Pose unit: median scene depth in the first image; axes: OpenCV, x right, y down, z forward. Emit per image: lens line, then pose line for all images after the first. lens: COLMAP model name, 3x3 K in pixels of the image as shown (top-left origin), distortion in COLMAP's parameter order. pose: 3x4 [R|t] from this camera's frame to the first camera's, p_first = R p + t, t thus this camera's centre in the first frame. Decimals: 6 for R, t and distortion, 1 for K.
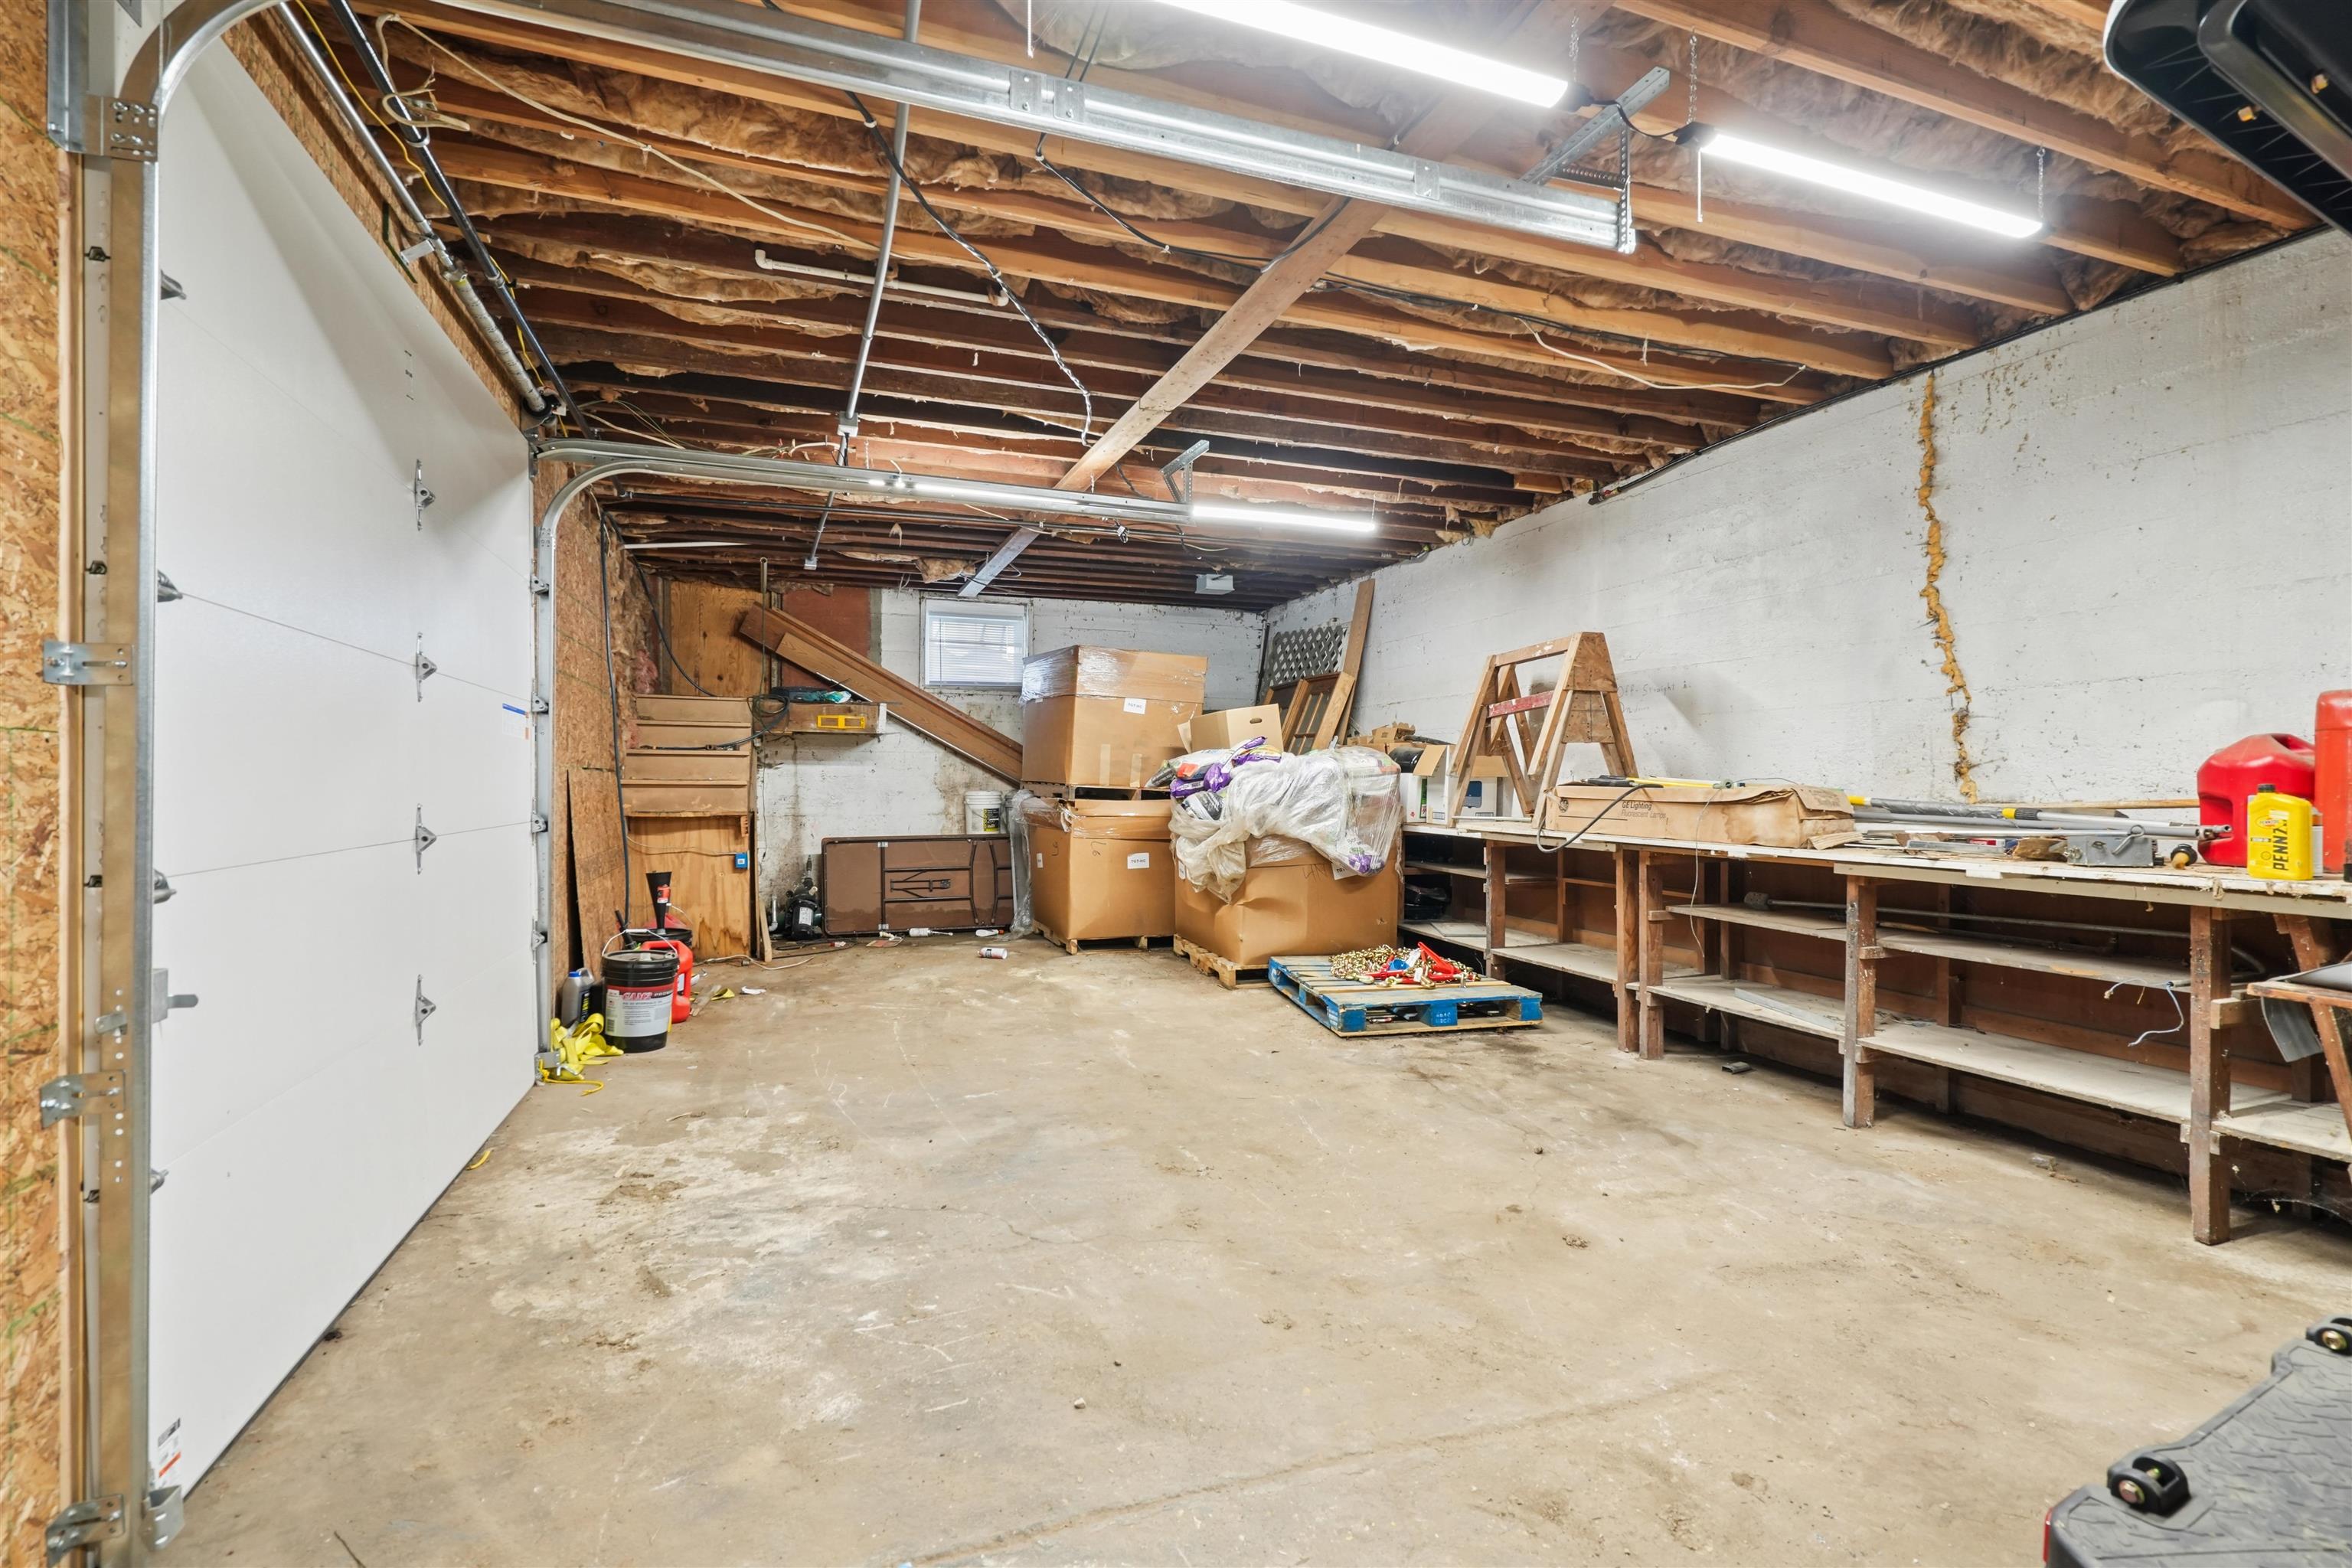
lens RADIAL K [[1069.1, 0, 1188.7], [0, 1069.1, 794.1], [0, 0, 1]] dist [-0.000578, 0.000141]
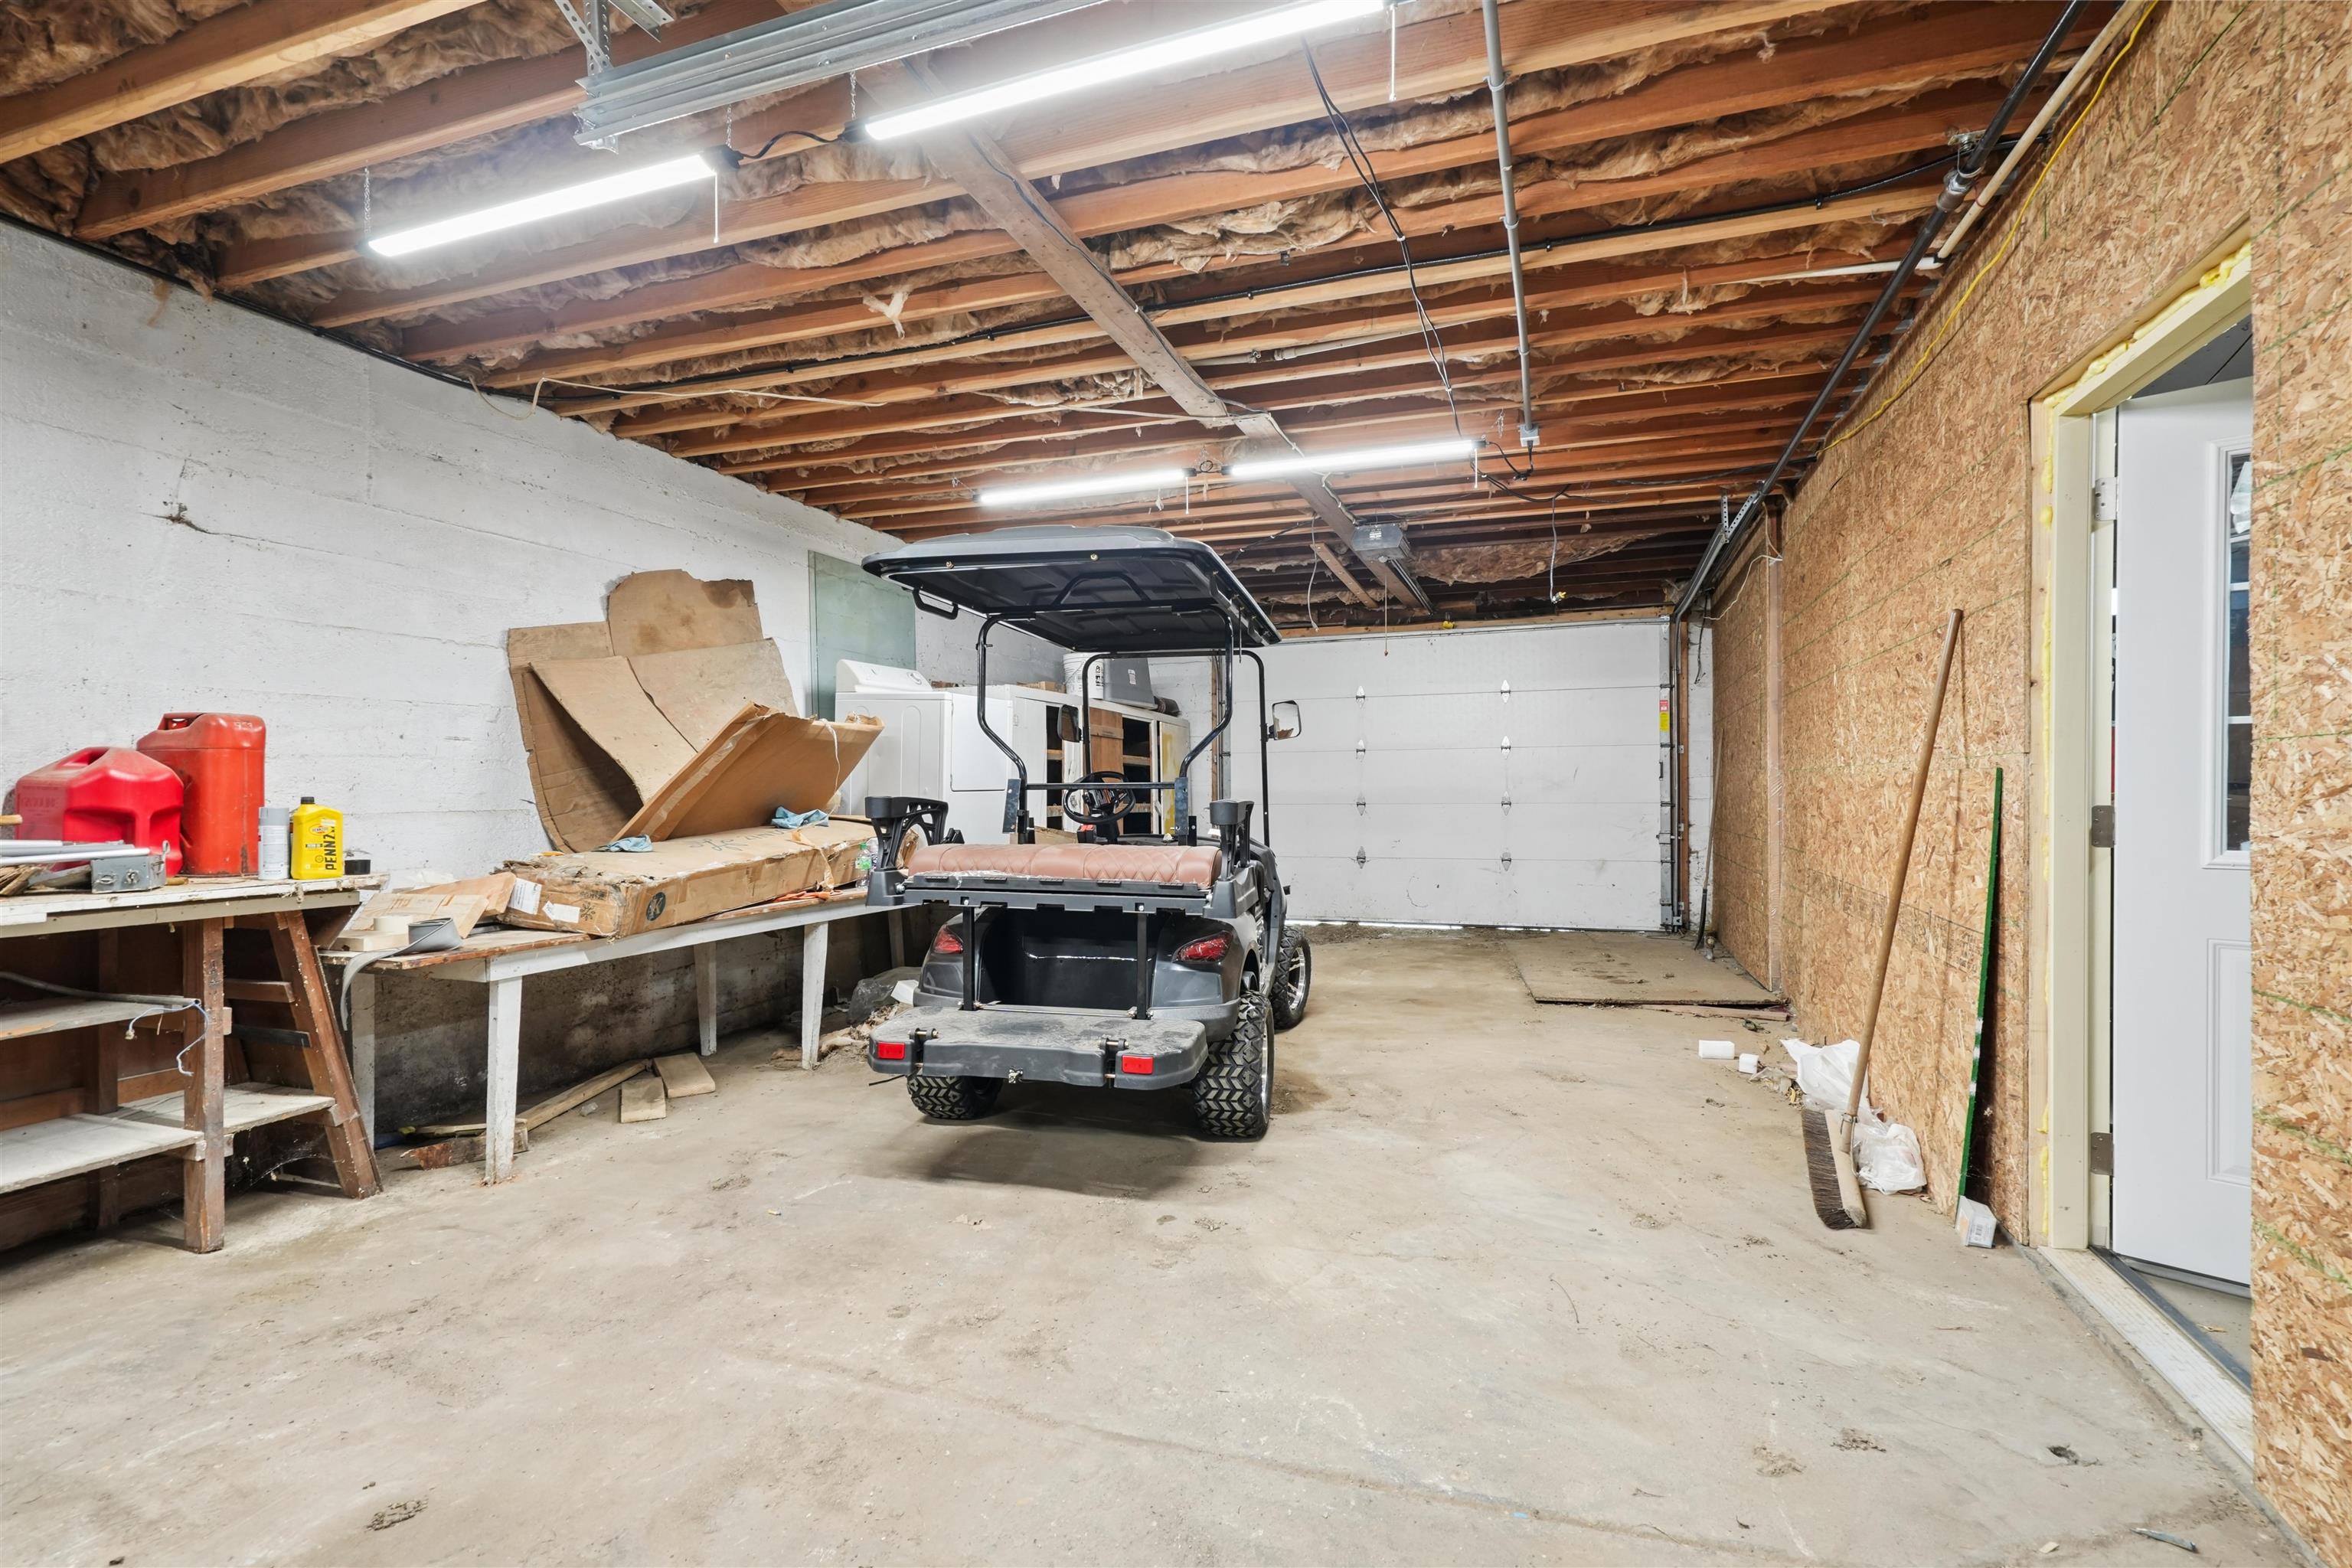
lens RADIAL K [[1069.1, 0, 1188.7], [0, 1069.1, 794.1], [0, 0, 1]] dist [-0.000578, 0.000141]
pose [[-0.761642, 0.001385, 0.647997, -0.435874], [0.012367, 0.999847, 0.012400, -0.014357], [-0.647881, 0.017458, -0.761542, 1.239128]]
